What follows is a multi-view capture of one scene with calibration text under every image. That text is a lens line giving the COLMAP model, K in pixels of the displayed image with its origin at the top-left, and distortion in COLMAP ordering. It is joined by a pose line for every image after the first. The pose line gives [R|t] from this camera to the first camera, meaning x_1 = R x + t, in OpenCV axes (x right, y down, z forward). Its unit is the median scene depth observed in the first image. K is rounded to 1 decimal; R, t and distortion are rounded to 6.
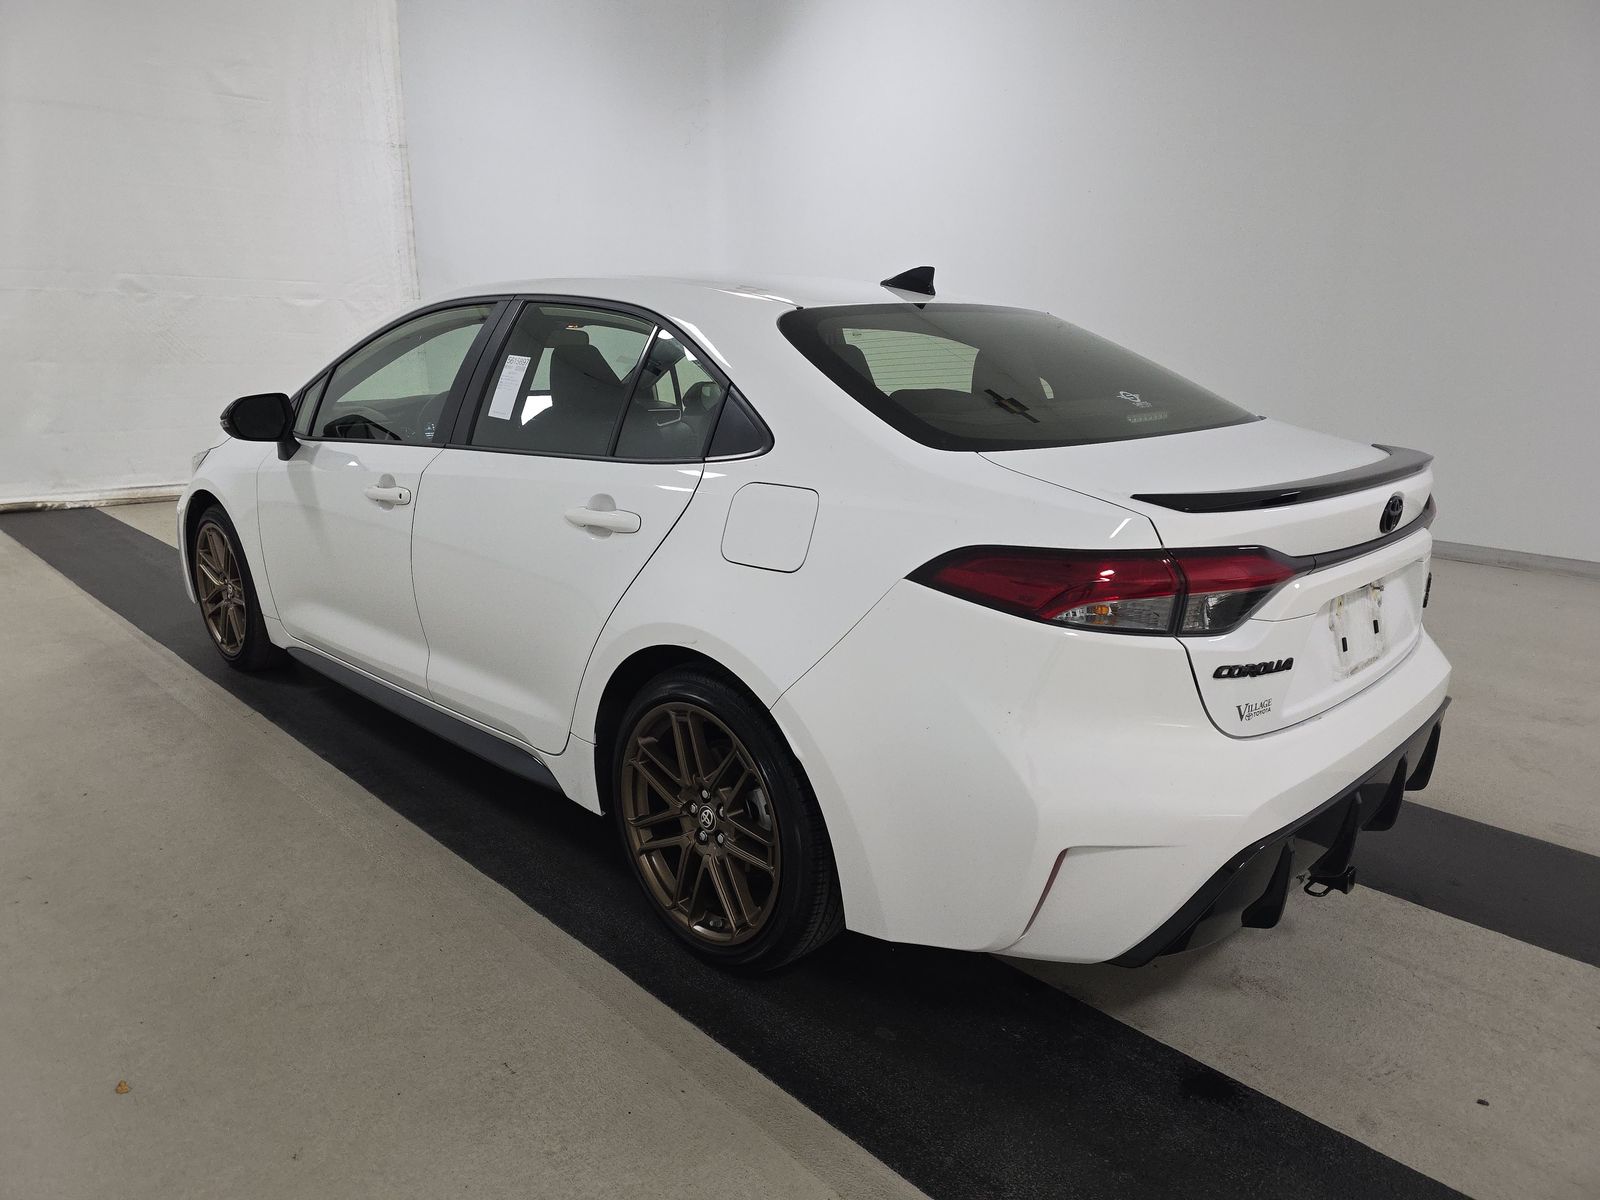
lens RADIAL K [[1101.7, 0, 800.0], [0, 1101.7, 600.0], [0, 0, 1]] dist [0.016662, -0.005925]
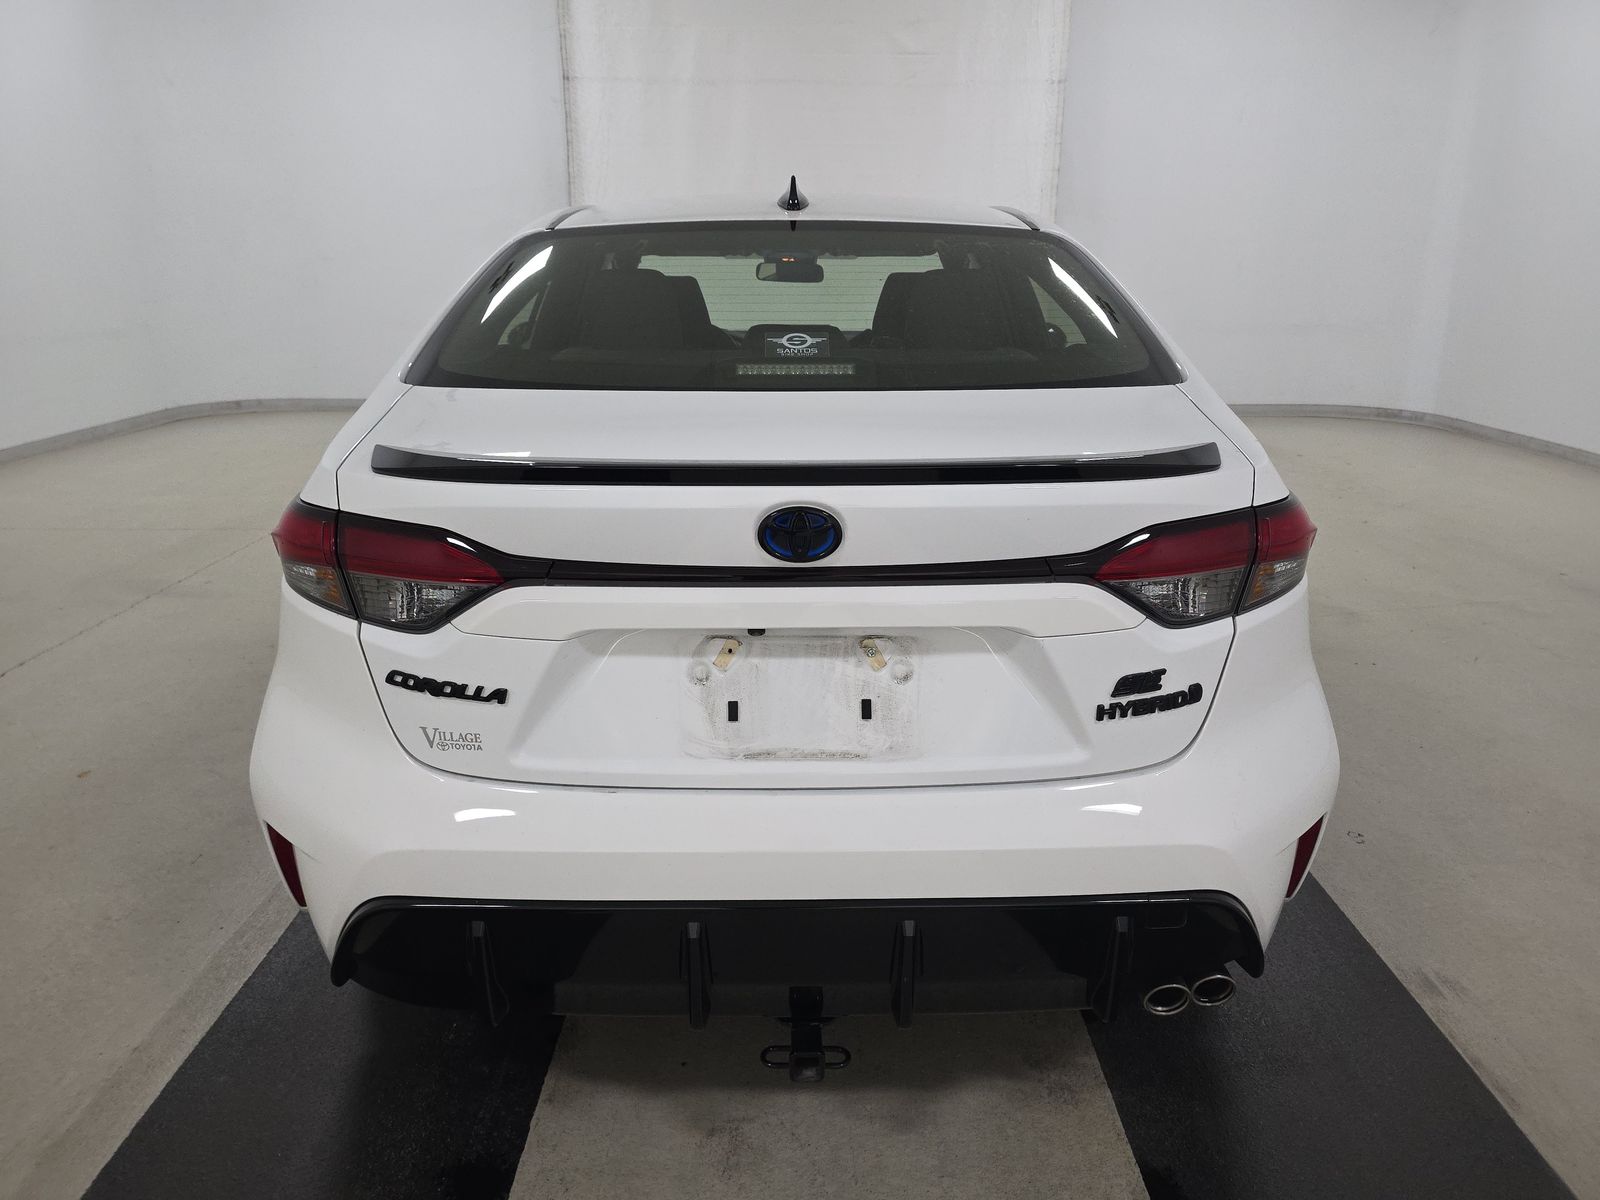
lens RADIAL K [[1101.7, 0, 800.0], [0, 1101.7, 600.0], [0, 0, 1]] dist [0.016662, -0.005925]
pose [[0.704038, 0.193284, -0.683353, 0.967144], [-0.160252, 0.980670, 0.112277, -0.108748], [0.691845, 0.030461, 0.721403, 0.537780]]
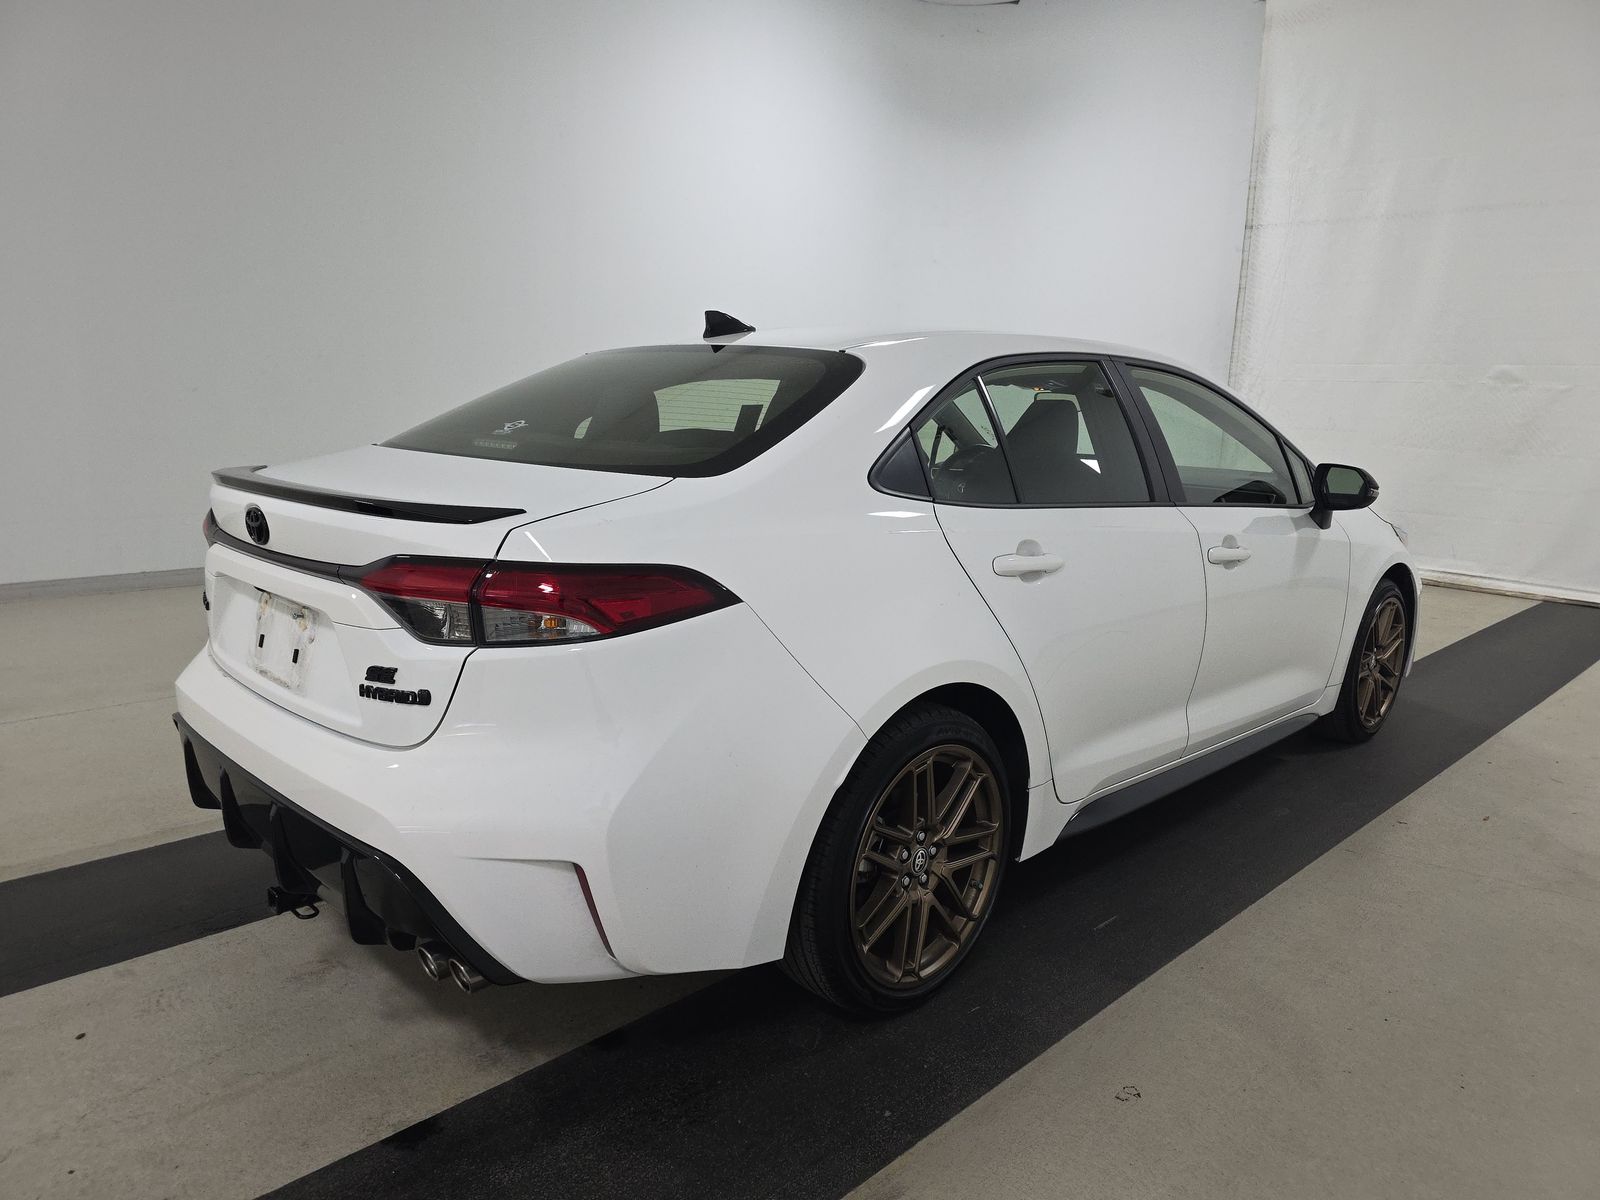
lens RADIAL K [[1085.2, 0, 773.4], [0, 1085.2, 610.2], [0, 0, 1]] dist [0.006798, 0.000631]
pose [[-0.028787, 0.173698, -0.984378, 1.489761], [-0.262704, 0.948853, 0.175112, -0.296446], [0.964447, 0.263641, 0.018316, 1.440452]]
